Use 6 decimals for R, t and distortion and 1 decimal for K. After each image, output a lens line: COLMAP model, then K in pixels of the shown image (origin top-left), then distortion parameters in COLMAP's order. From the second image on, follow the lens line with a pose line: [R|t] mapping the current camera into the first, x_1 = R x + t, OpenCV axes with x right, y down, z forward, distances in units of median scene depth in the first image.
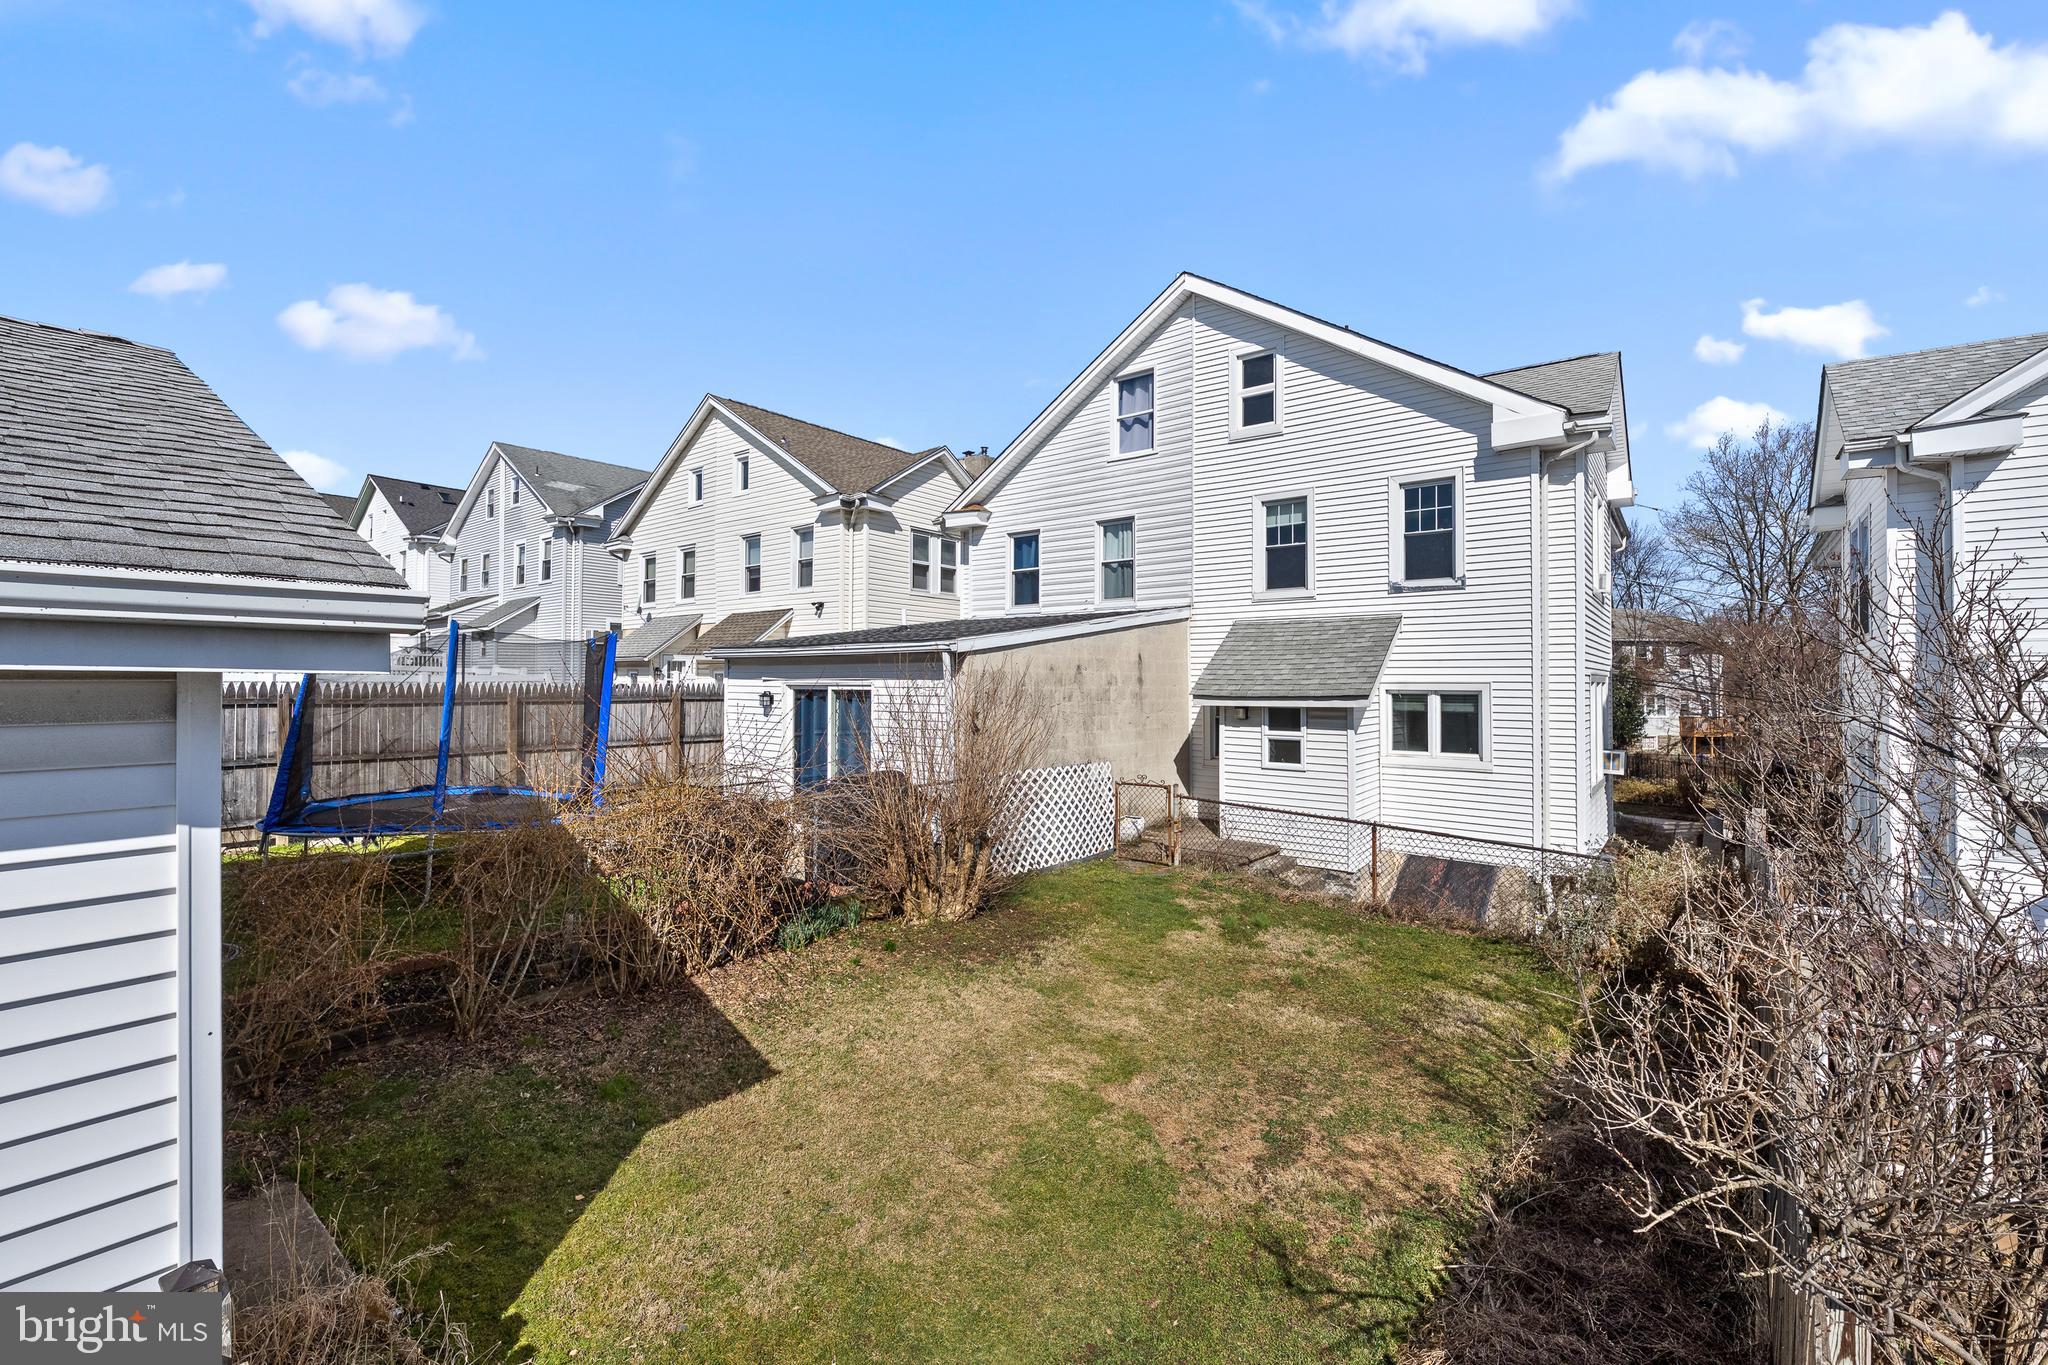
lens RADIAL K [[833.3, 0, 1035.8], [0, 833.3, 682.4], [0, 0, 1]] dist [-0.000199, 0.000022]
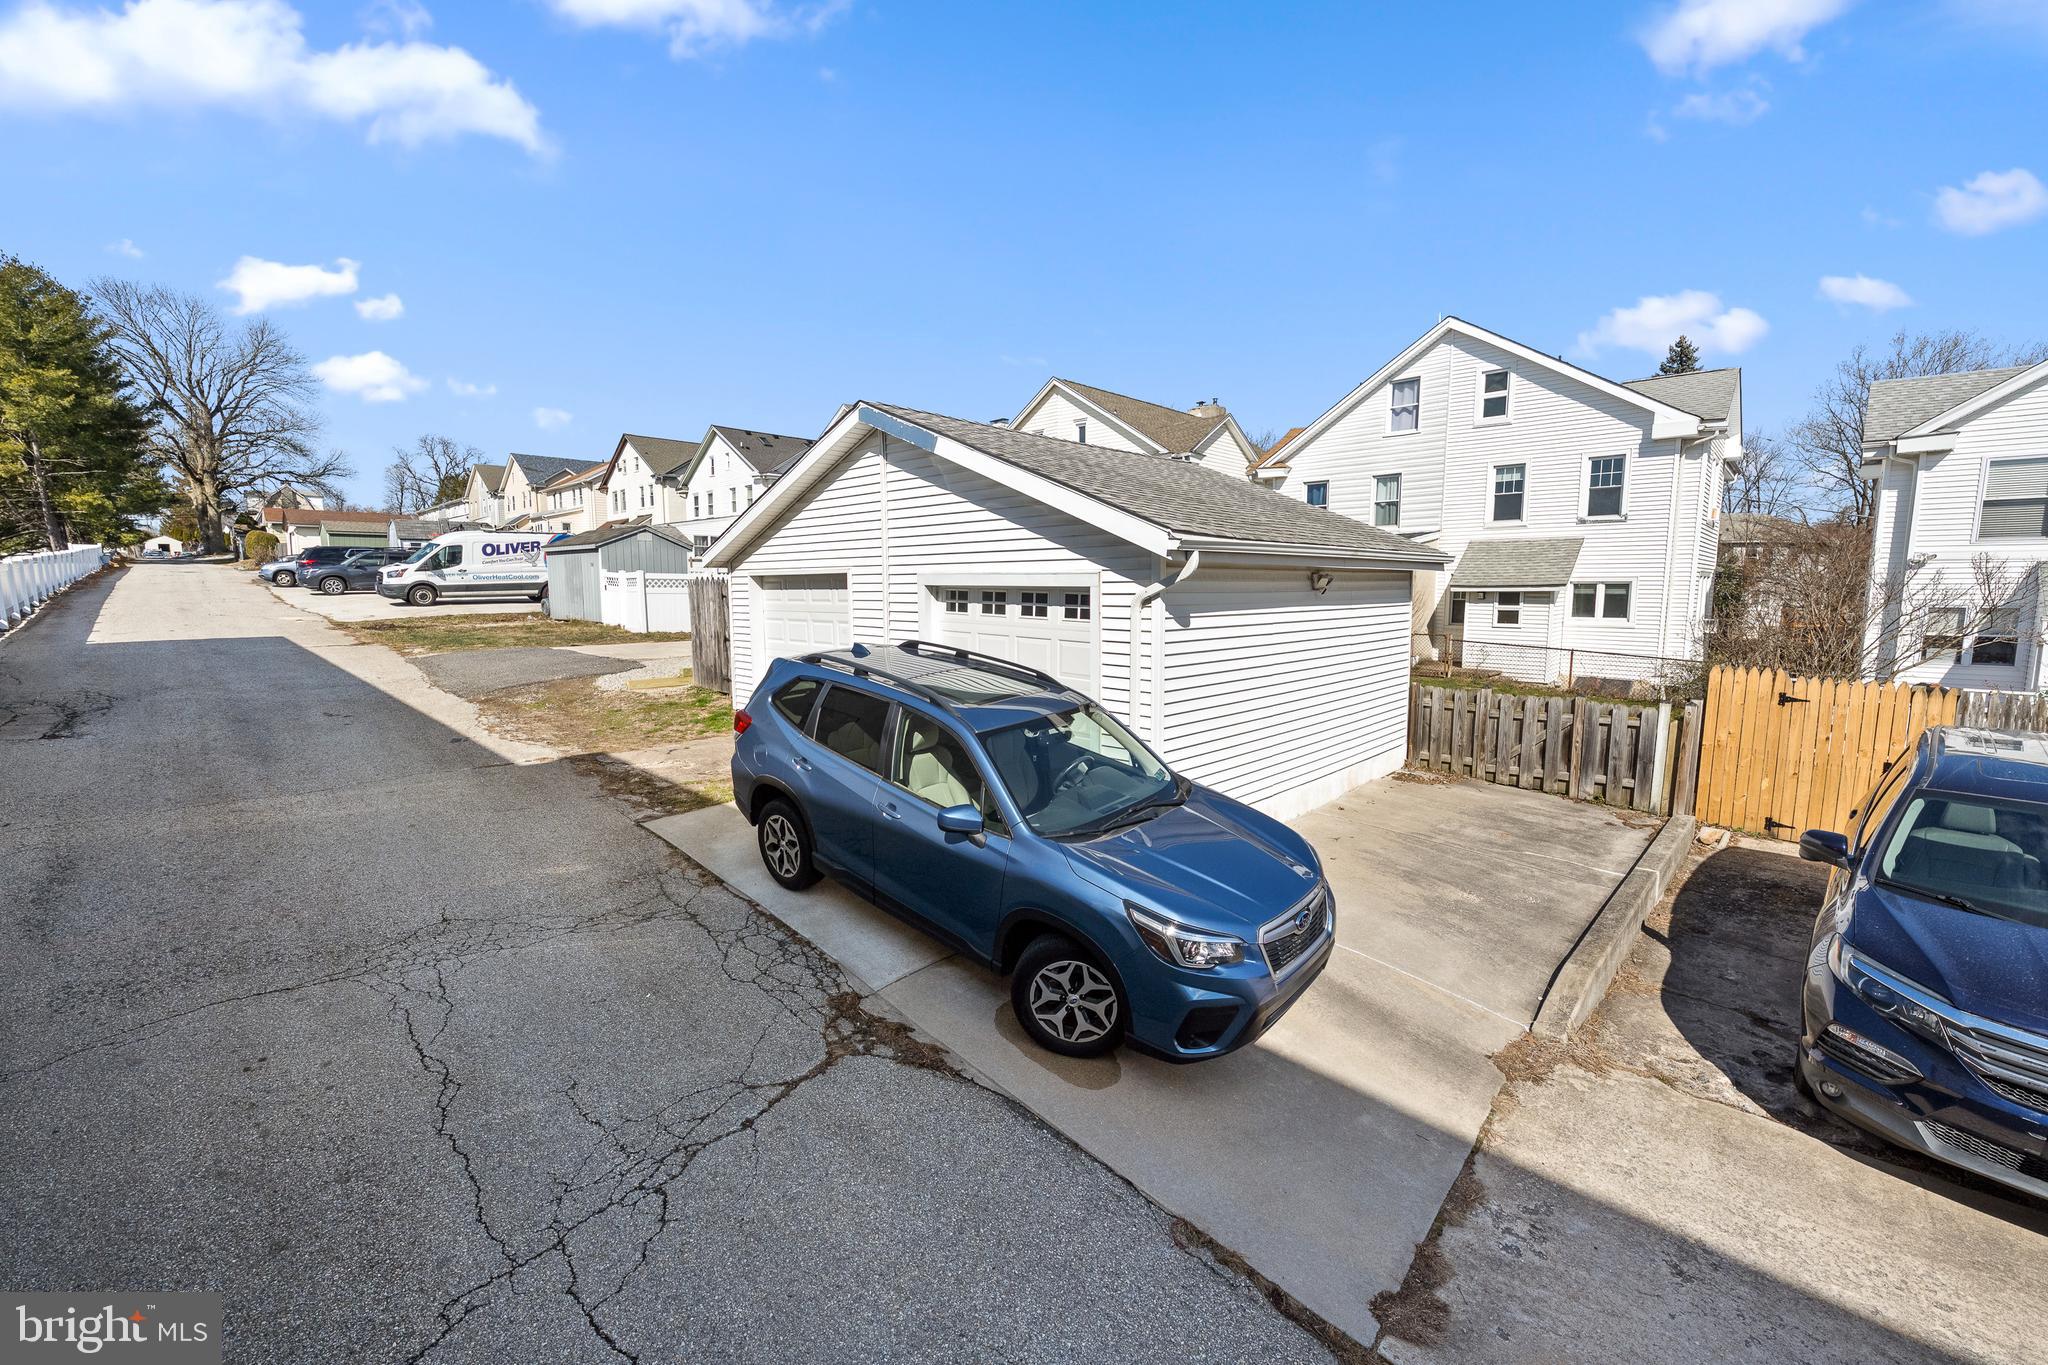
lens RADIAL K [[820.0, 0, 1020.6], [0, 820.0, 691.0], [0, 0, 1]] dist [-0.002518, 0.000049]
pose [[0.994858, 0.008180, -0.100953, -0.528426], [0.004830, 0.991767, 0.127963, 0.011085], [0.101169, -0.127793, 0.986628, -0.797172]]
